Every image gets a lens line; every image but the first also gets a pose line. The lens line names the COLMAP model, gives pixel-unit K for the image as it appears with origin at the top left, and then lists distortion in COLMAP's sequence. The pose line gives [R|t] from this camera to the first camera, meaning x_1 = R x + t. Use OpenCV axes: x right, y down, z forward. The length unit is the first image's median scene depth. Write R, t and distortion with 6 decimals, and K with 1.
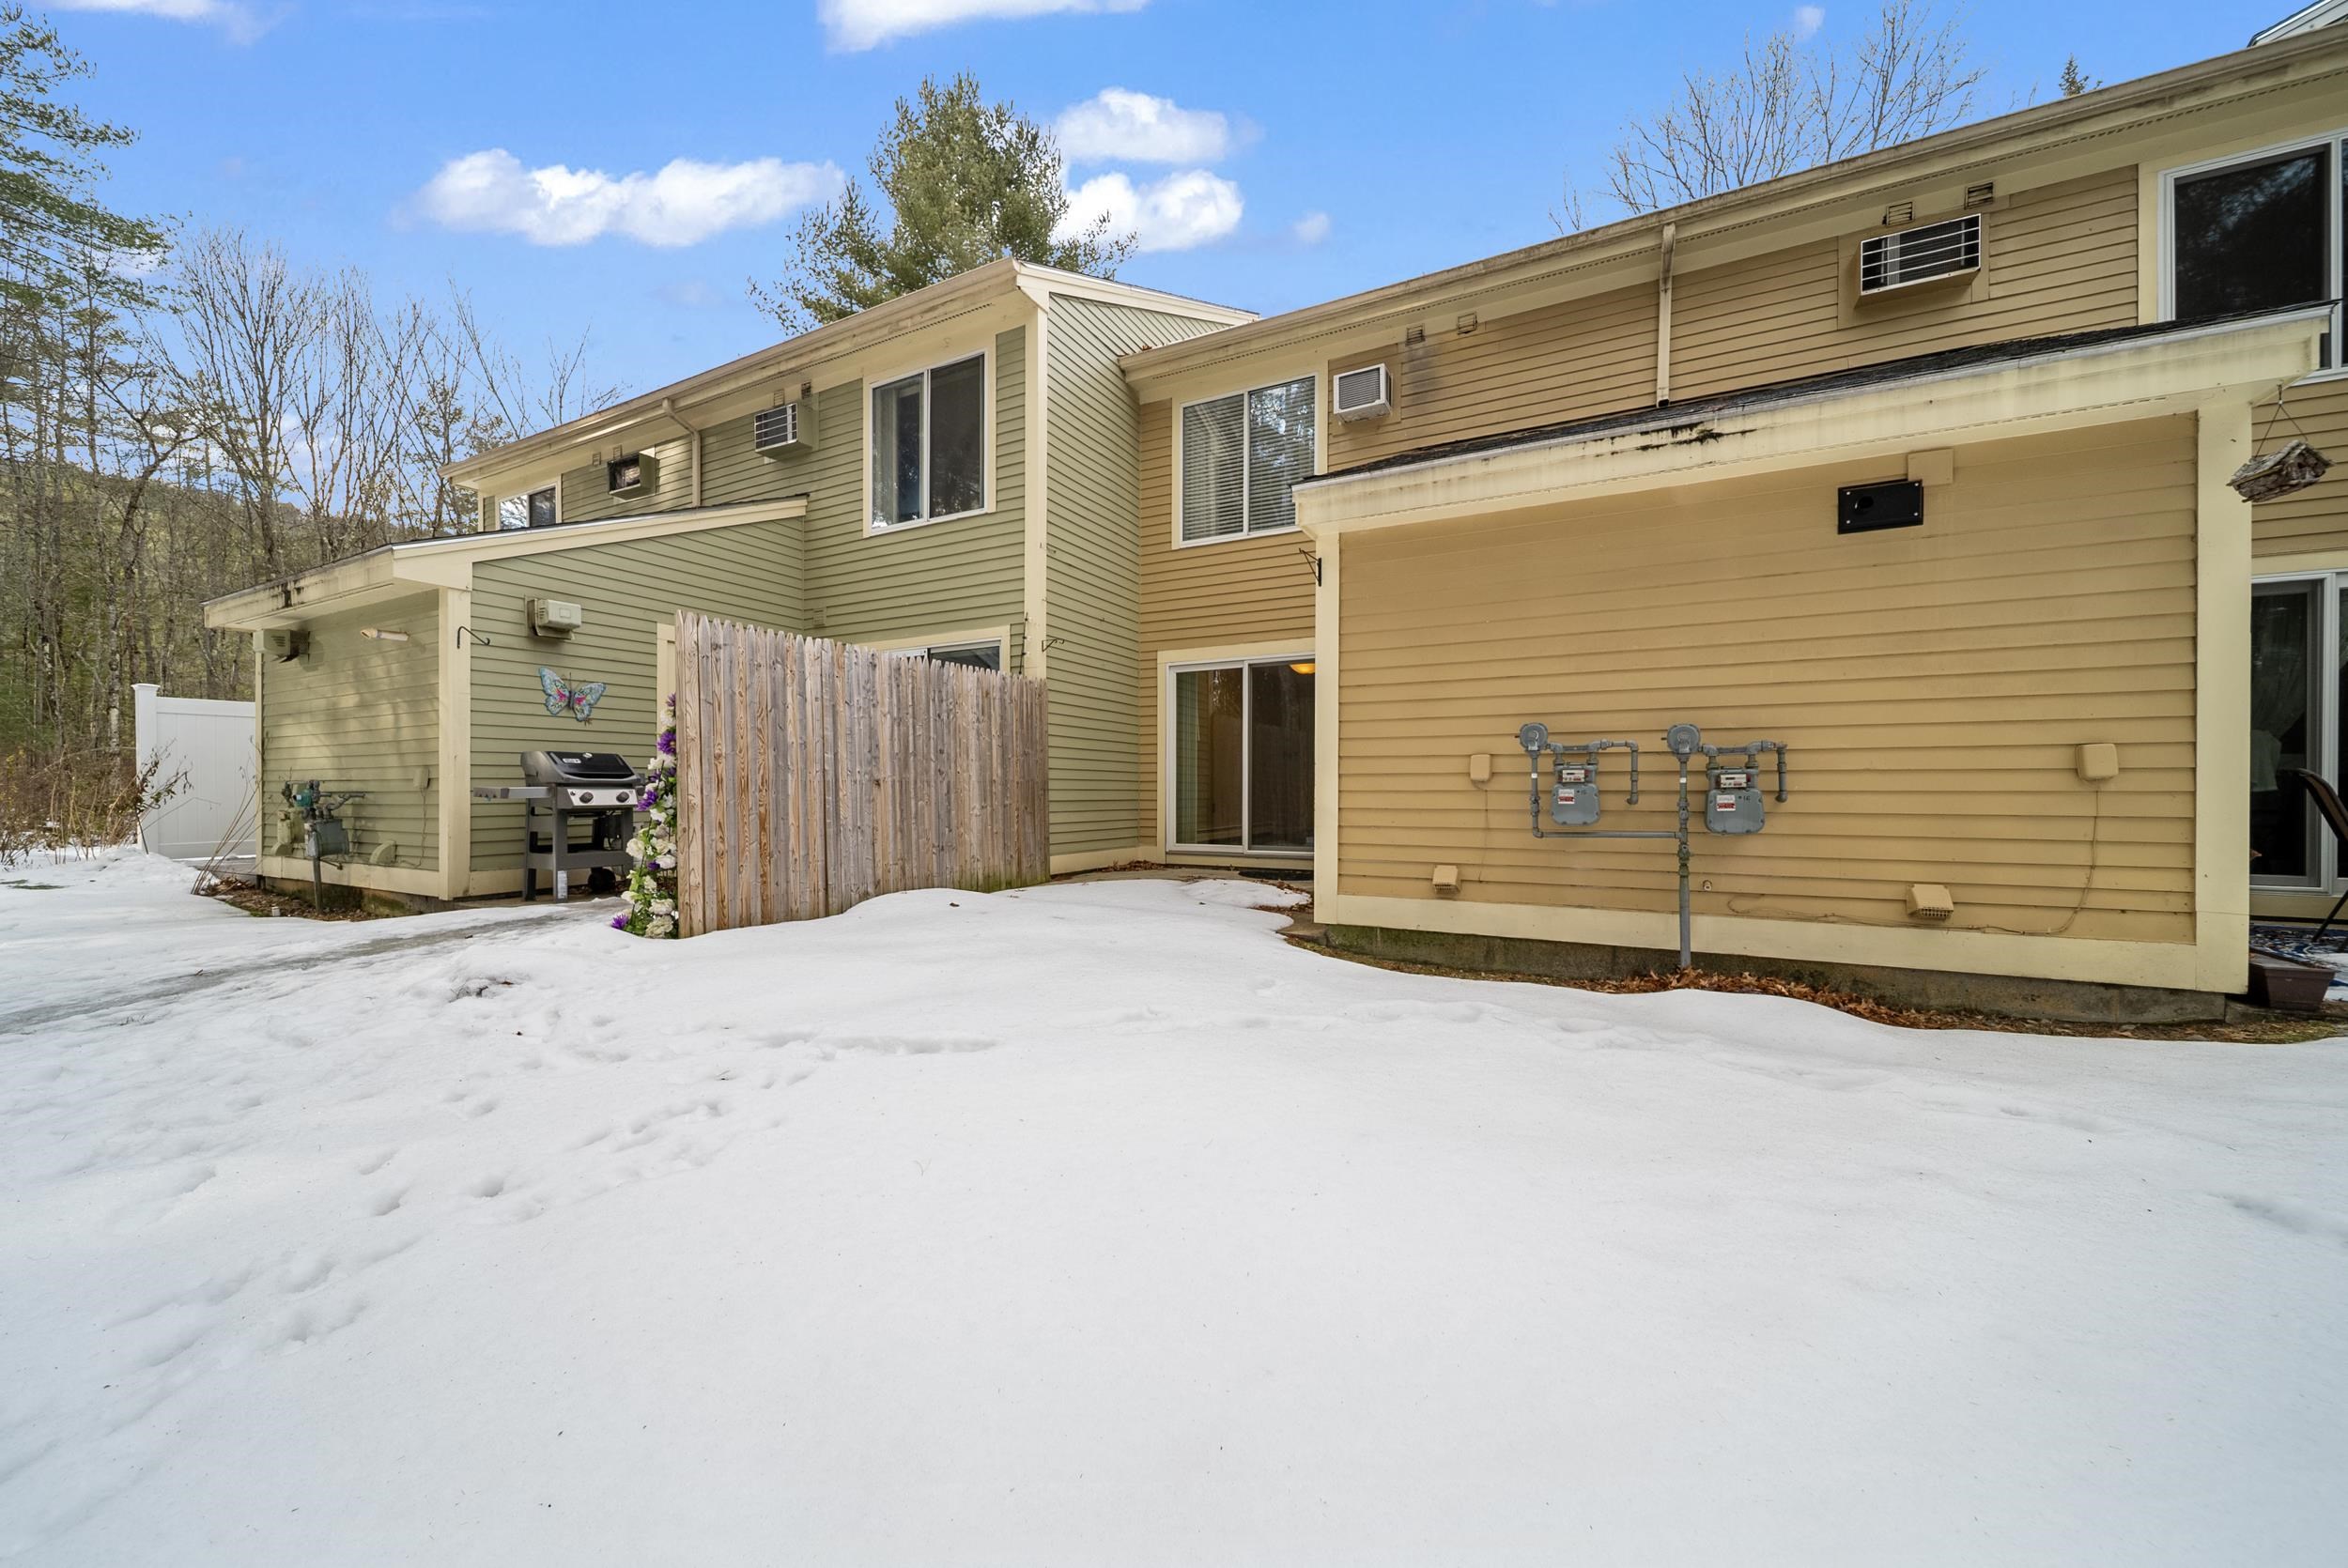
lens RADIAL K [[838.9, 0, 1152.2], [0, 838.9, 798.7], [0, 0, 1]] dist [0.002911, -0.001618]
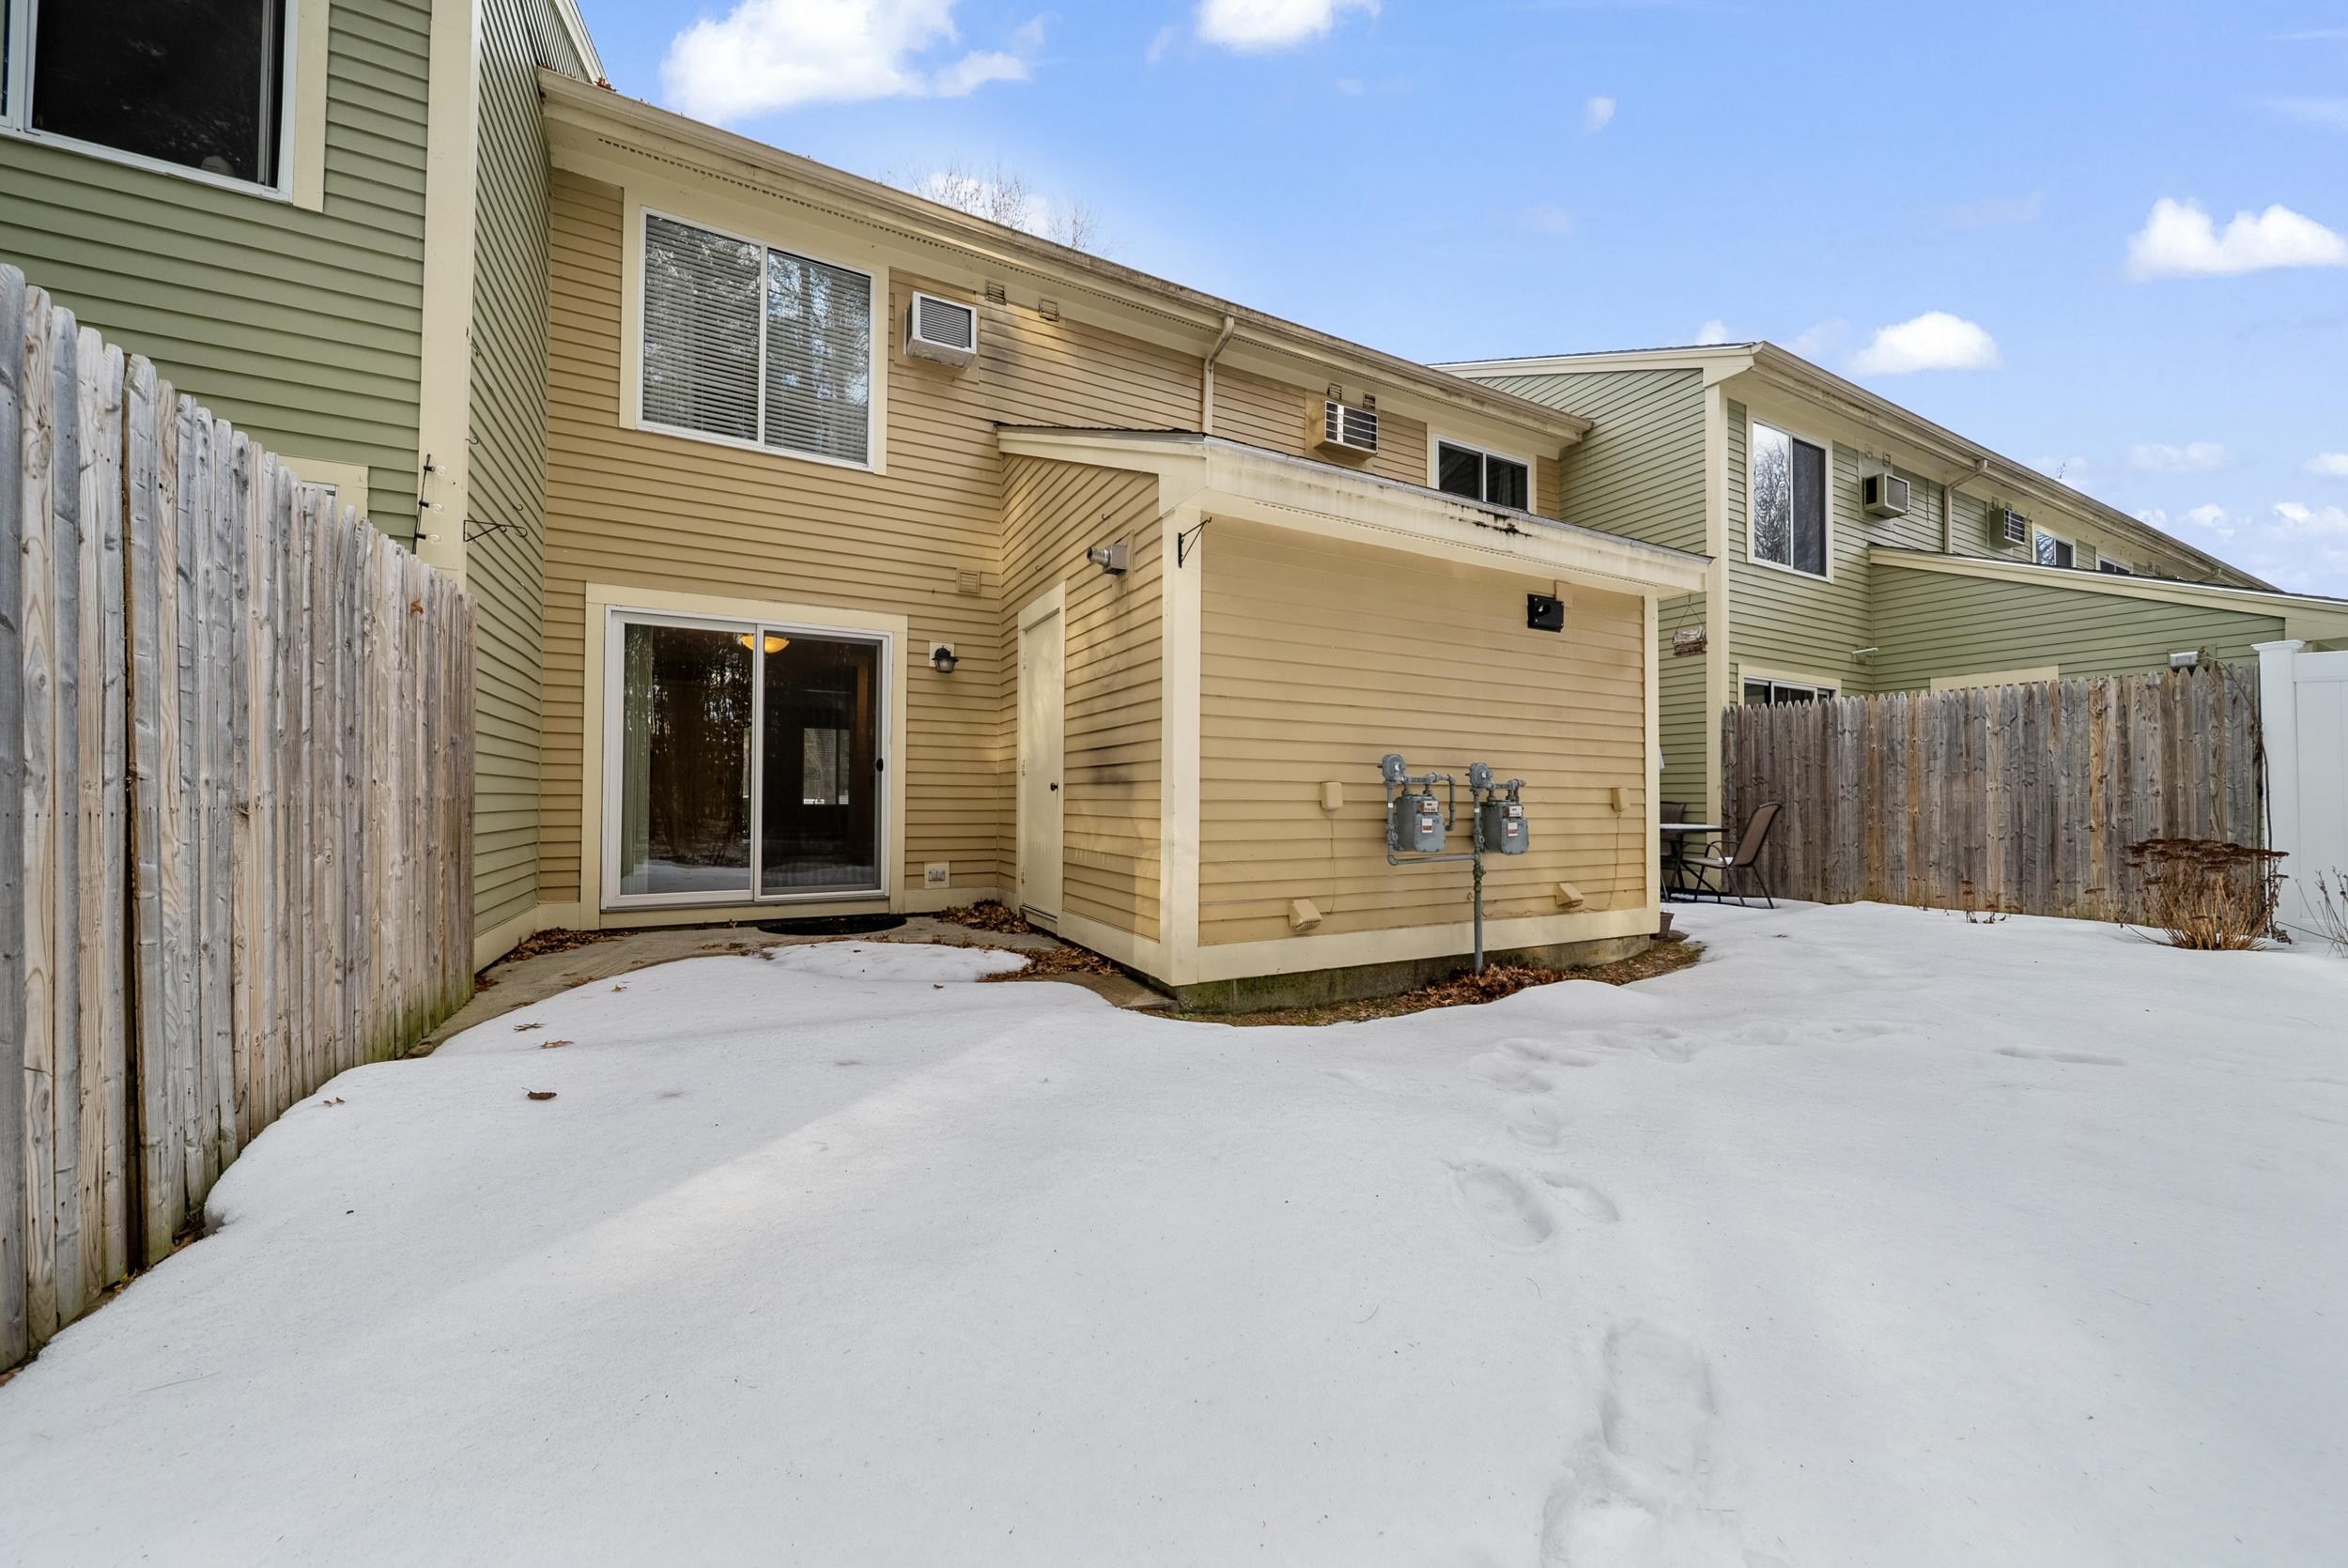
lens RADIAL K [[838.9, 0, 1174.5], [0, 838.9, 785.9], [0, 0, 1]] dist [0.002911, -0.001618]
pose [[0.556221, 0.015929, 0.830881, -0.450883], [0.001959, 0.999788, -0.020478, -0.024569], [-0.831032, 0.013018, 0.556072, 0.529926]]
